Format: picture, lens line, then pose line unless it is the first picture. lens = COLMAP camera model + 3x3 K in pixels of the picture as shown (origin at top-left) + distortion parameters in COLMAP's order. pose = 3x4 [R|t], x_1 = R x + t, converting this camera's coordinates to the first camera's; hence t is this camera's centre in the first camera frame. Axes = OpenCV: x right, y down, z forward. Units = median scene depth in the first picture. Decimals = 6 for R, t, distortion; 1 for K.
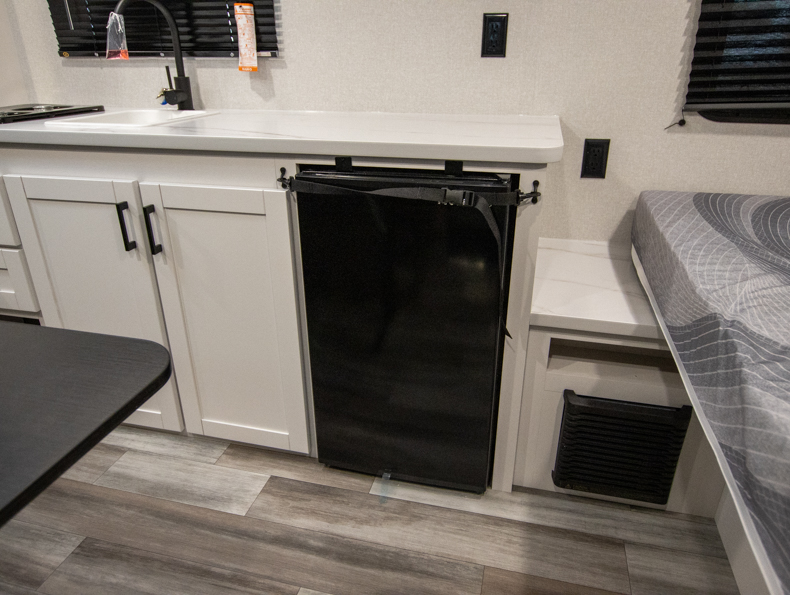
lens RADIAL K [[554.8, 0, 395.0], [0, 554.8, 297.5], [0, 0, 1]] dist [-0.009950, 0.000105]
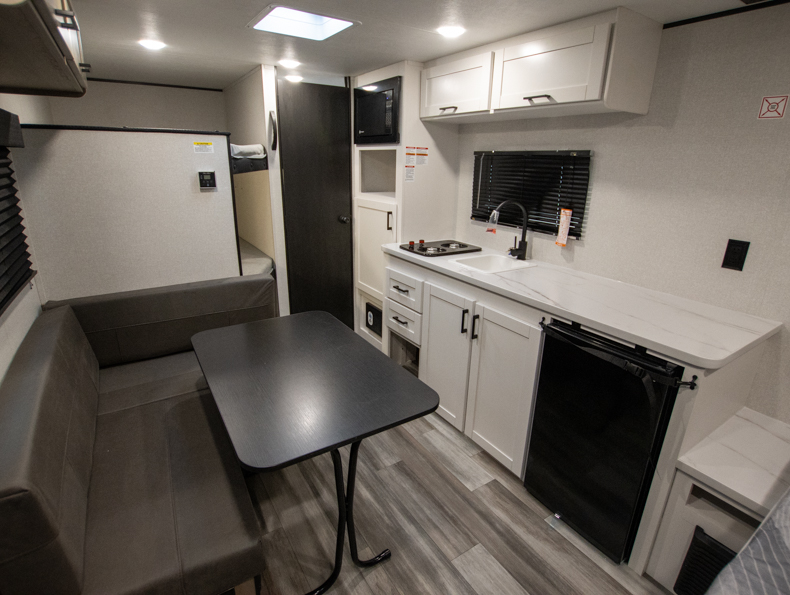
lens RADIAL K [[410.2, 0, 395.0], [0, 410.2, 297.5], [0, 0, 1]] dist [-0.031905, 0.001145]
pose [[0.730554, 0.231963, -0.642249, 0.239189], [-0.296906, 0.954880, 0.007148, -0.138520], [0.614929, 0.185465, 0.766462, -0.274076]]
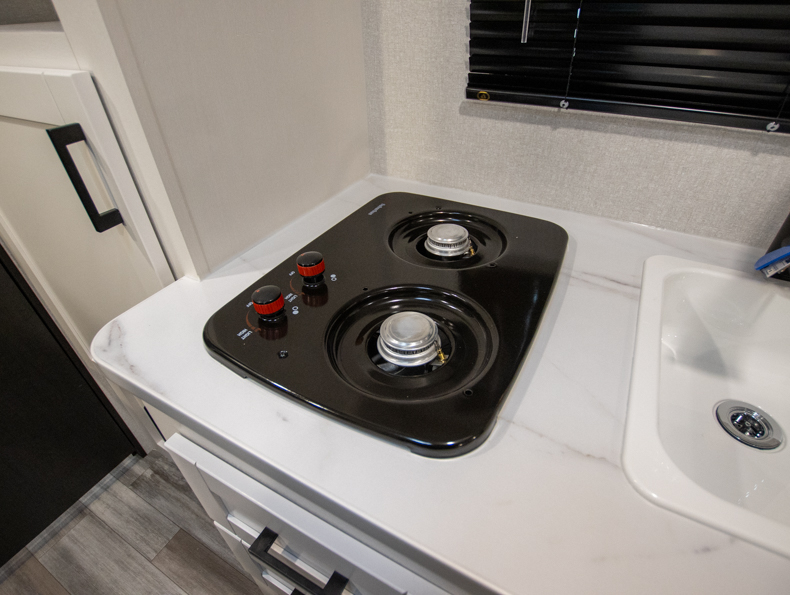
lens RADIAL K [[410.2, 0, 395.0], [0, 410.2, 297.5], [0, 0, 1]] dist [-0.031905, 0.001145]
pose [[0.968049, 0.136432, -0.210398, -0.732932], [-0.083167, 0.966229, 0.243895, -0.455109], [0.236568, -0.218604, 0.946704, 0.801582]]
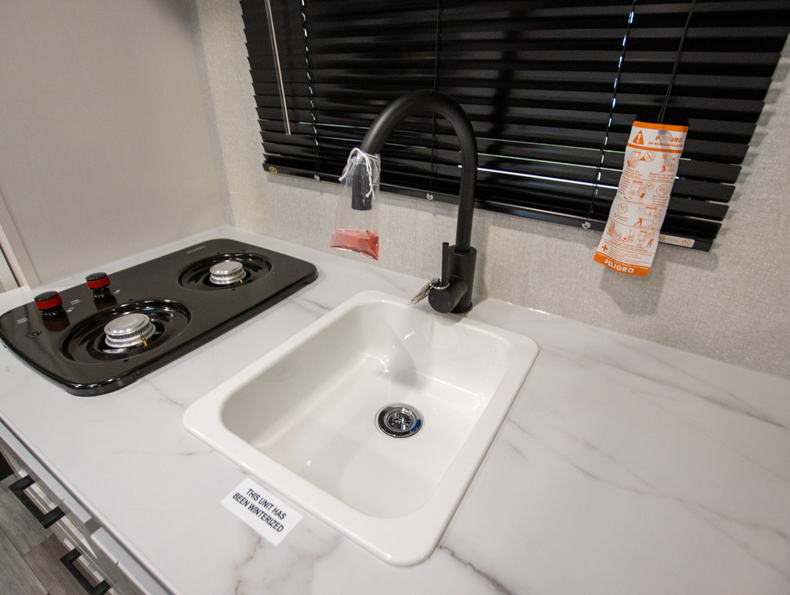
lens RADIAL K [[416.0, 0, 395.0], [0, 416.0, 297.5], [0, 0, 1]] dist [-0.039277, 0.009203]
pose [[0.951434, 0.157062, -0.264773, -0.409782], [-0.134018, 0.985604, 0.103073, -0.469146], [0.277150, -0.062582, 0.958786, 0.748786]]
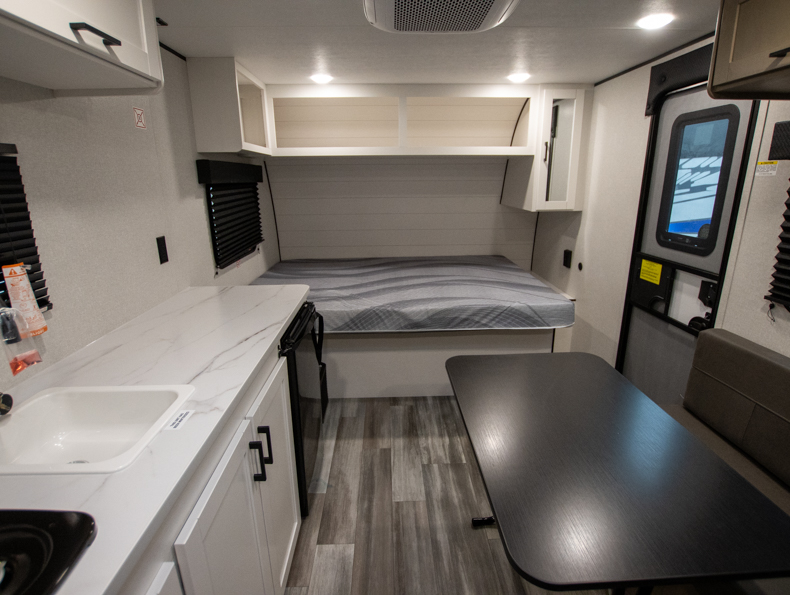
lens RADIAL K [[416.0, 0, 395.0], [0, 416.0, 297.5], [0, 0, 1]] dist [-0.039277, 0.009203]
pose [[-0.273896, -0.261385, 0.925559, -1.144287], [0.399926, 0.844258, 0.356773, -0.541827], [-0.874666, 0.467874, -0.126704, 0.683420]]
